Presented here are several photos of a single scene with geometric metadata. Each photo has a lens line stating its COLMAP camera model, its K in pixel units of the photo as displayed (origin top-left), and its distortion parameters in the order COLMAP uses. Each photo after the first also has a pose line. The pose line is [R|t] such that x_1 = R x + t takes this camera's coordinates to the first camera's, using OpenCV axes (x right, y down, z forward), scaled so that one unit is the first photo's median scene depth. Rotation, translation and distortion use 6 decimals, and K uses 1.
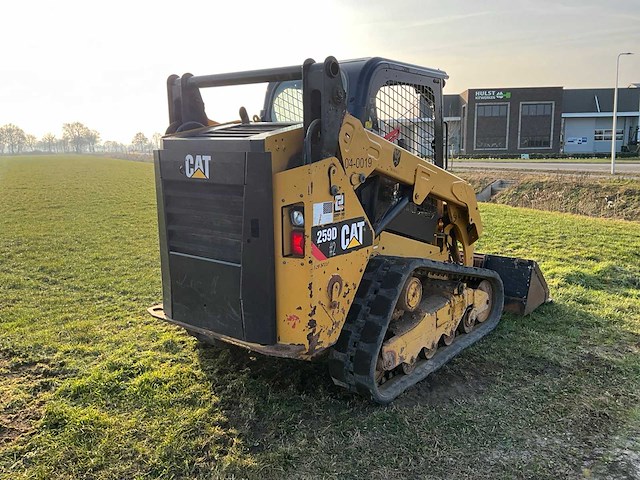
lens RADIAL K [[526.7, 0, 317.5], [0, 526.7, 238.4], [0, 0, 1]] dist [0.114441, -0.223269]
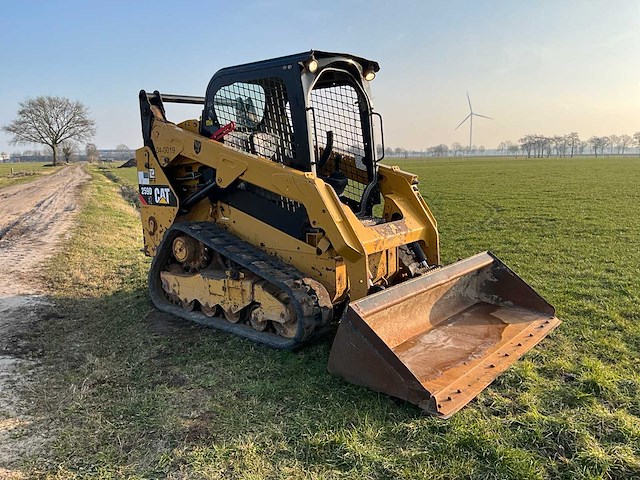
lens RADIAL K [[526.7, 0, 317.5], [0, 526.7, 238.4], [0, 0, 1]] dist [0.114441, -0.223269]
pose [[-0.047770, 0.165184, -0.985105, 1.463653], [-0.155218, 0.973023, 0.170685, -0.202086], [0.986725, 0.161060, -0.020842, 1.349962]]
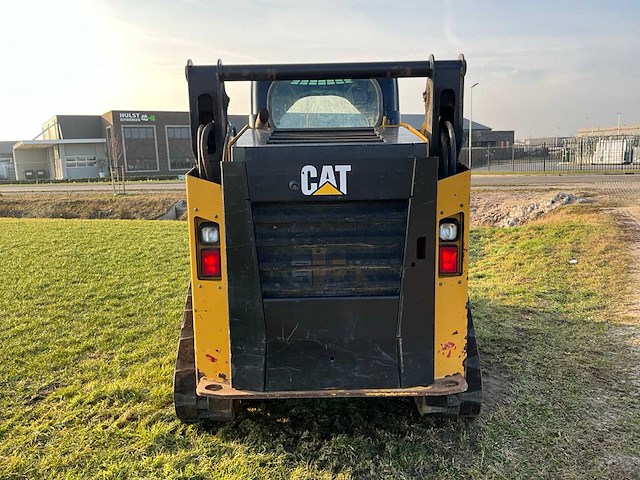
lens RADIAL K [[526.7, 0, 317.5], [0, 526.7, 238.4], [0, 0, 1]] dist [0.114441, -0.223269]
pose [[0.787084, -0.105732, 0.607717, -0.614416], [0.130870, 0.991395, 0.002989, -0.047627], [-0.602804, 0.077180, 0.794148, 0.348529]]
